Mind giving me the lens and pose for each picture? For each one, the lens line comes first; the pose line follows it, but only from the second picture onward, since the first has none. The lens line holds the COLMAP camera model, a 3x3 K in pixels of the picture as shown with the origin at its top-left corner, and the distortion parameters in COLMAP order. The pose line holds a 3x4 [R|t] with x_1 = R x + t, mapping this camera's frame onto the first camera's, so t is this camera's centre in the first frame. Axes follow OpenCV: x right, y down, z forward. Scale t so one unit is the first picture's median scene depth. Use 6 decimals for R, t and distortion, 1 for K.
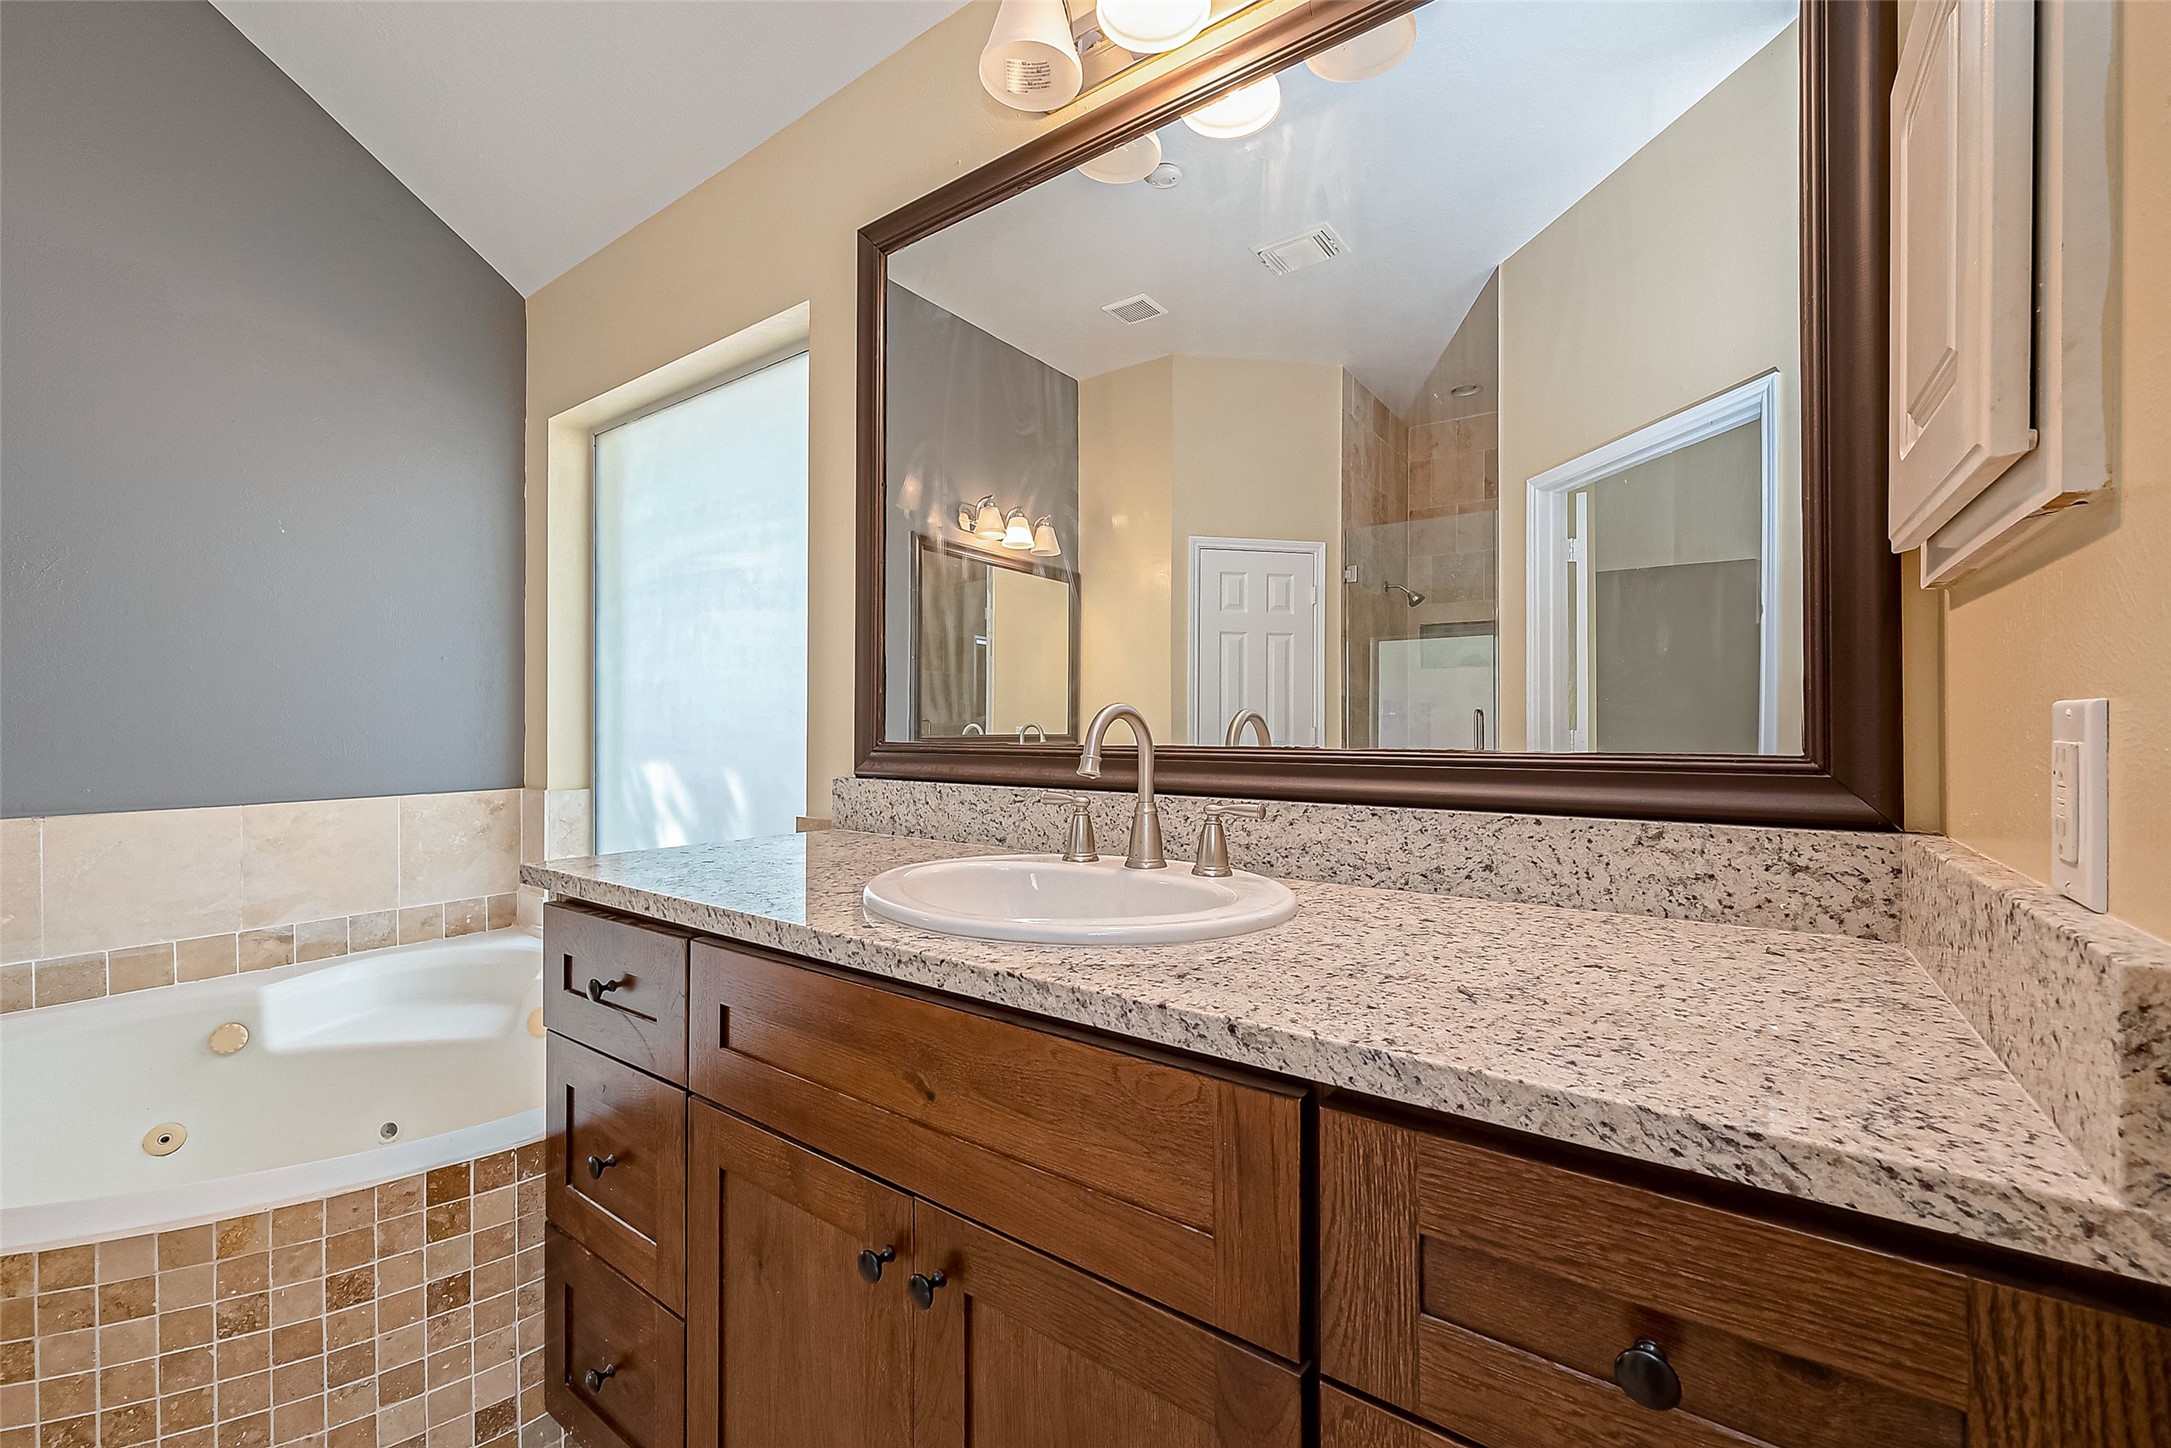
lens RADIAL K [[844.6, 0, 1057.8], [0, 844.6, 723.8], [0, 0, 1]] dist [-0.000969, 0.000390]
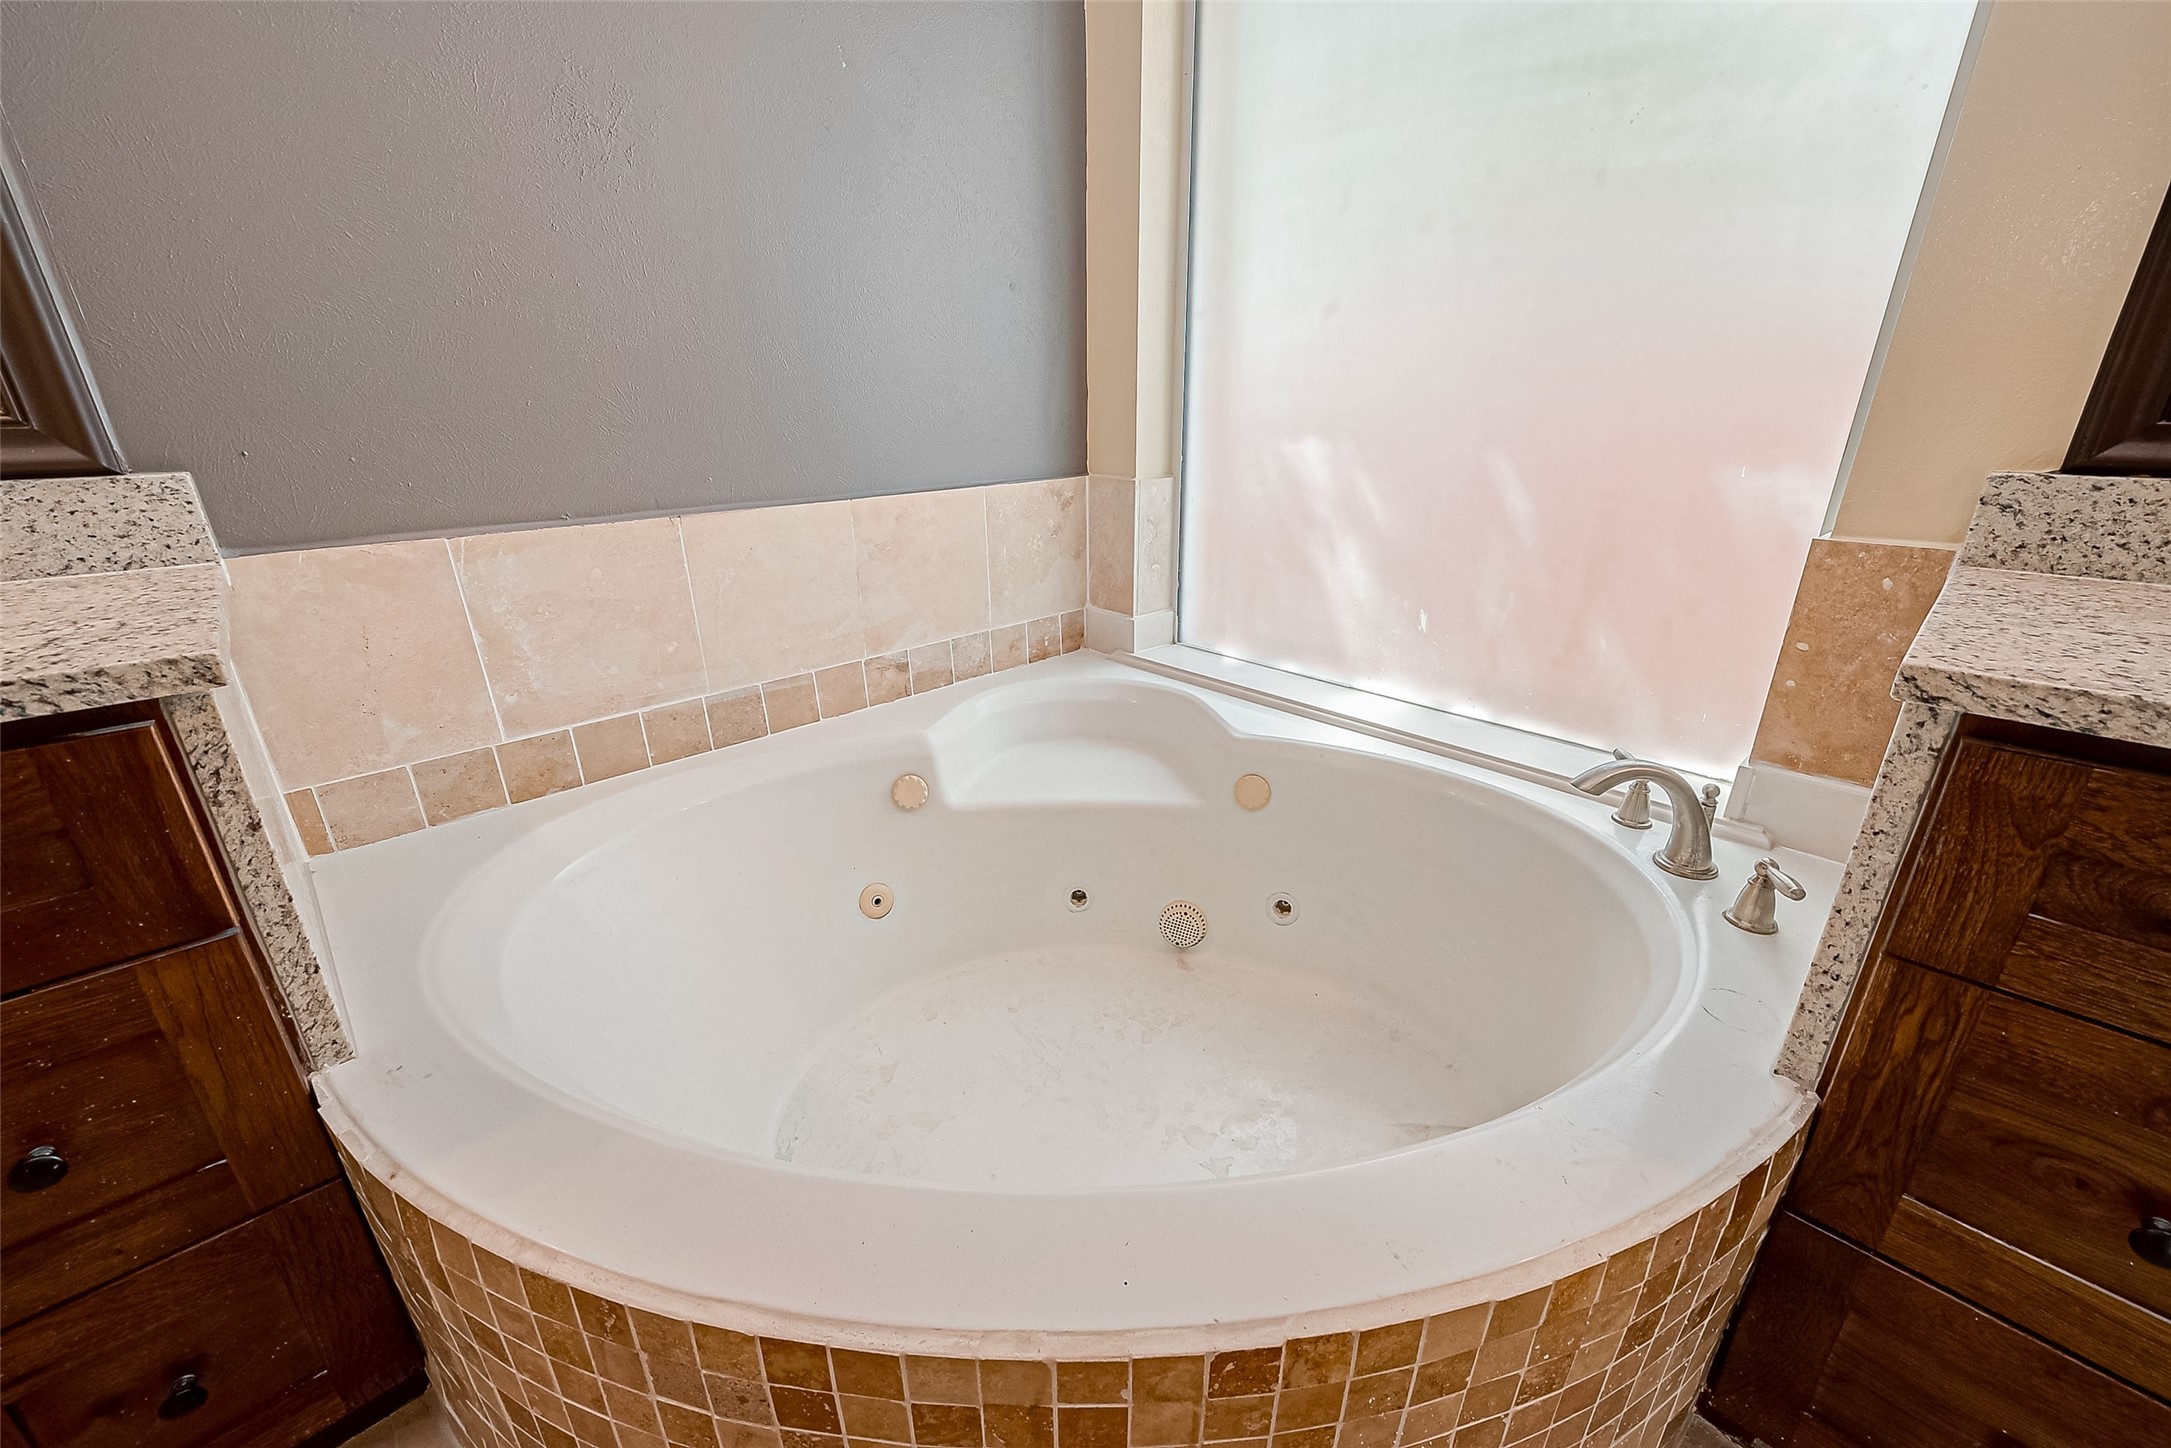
lens RADIAL K [[844.6, 0, 1080.8], [0, 844.6, 719.9], [0, 0, 1]] dist [-0.000969, 0.000390]
pose [[0.982691, 0.060011, -0.175264, -1.242192], [0.006767, 0.933818, 0.357683, 0.023479], [0.185130, -0.352678, 0.917249, 0.546620]]
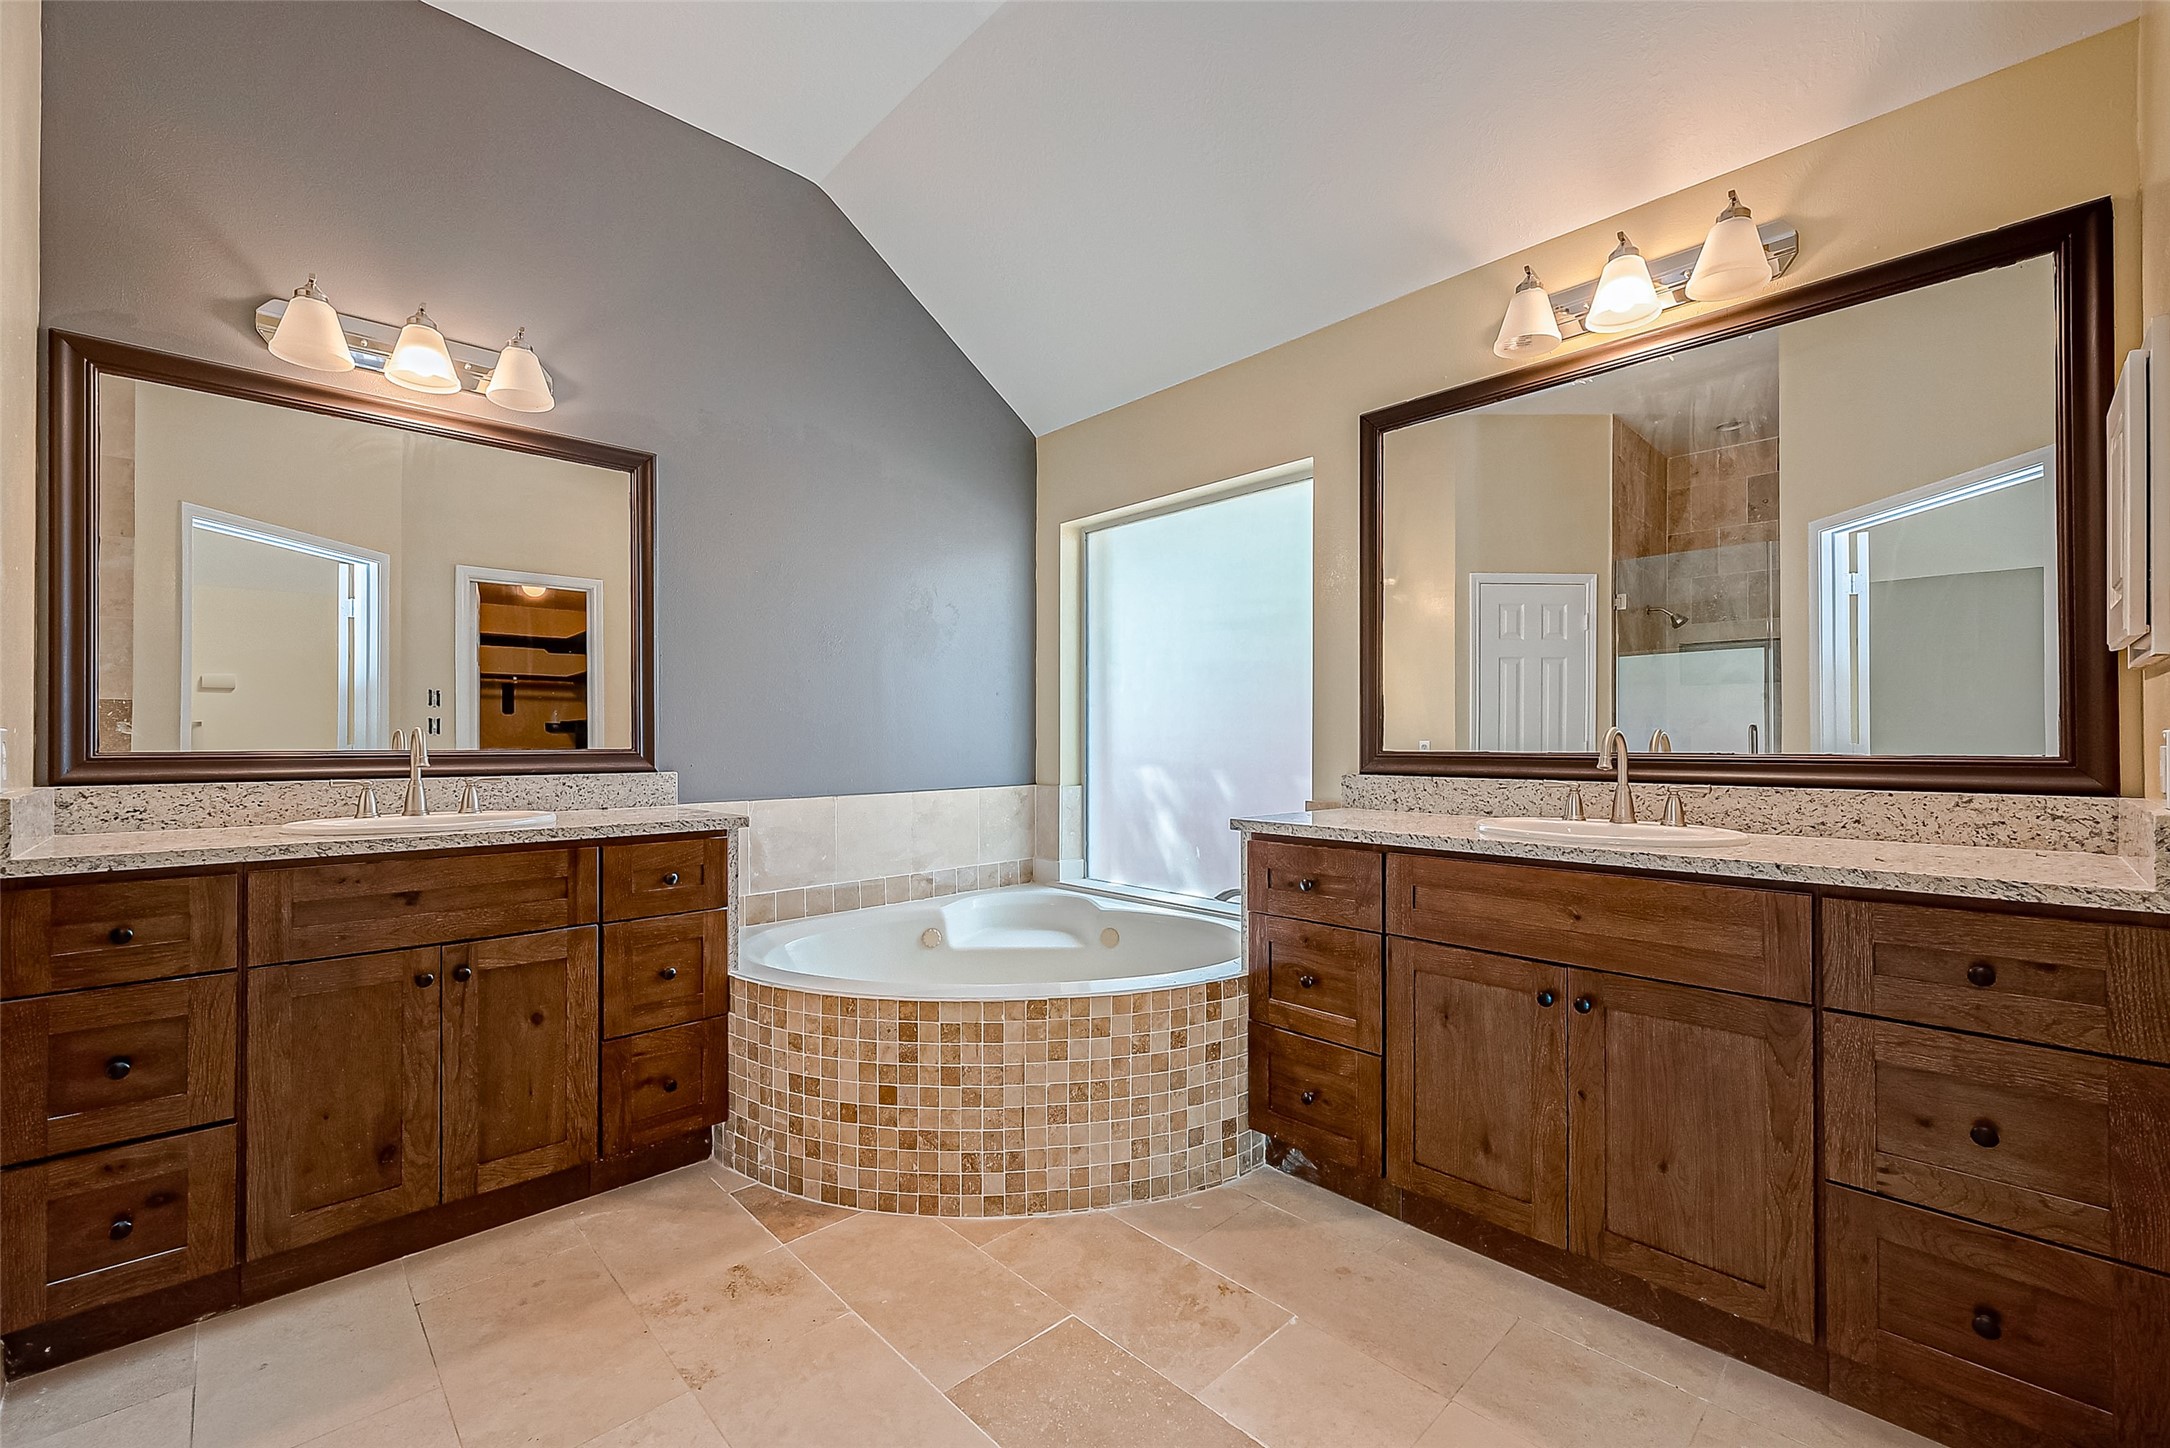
lens RADIAL K [[844.2, 0, 1111.9], [0, 844.2, 733.8], [0, 0, 1]] dist [-0.000969, 0.000390]
pose [[0.989122, -0.002133, -0.147085, -0.757232], [0.001442, 0.999987, -0.004806, -0.005533], [0.147094, 0.004542, 0.989112, -0.954880]]
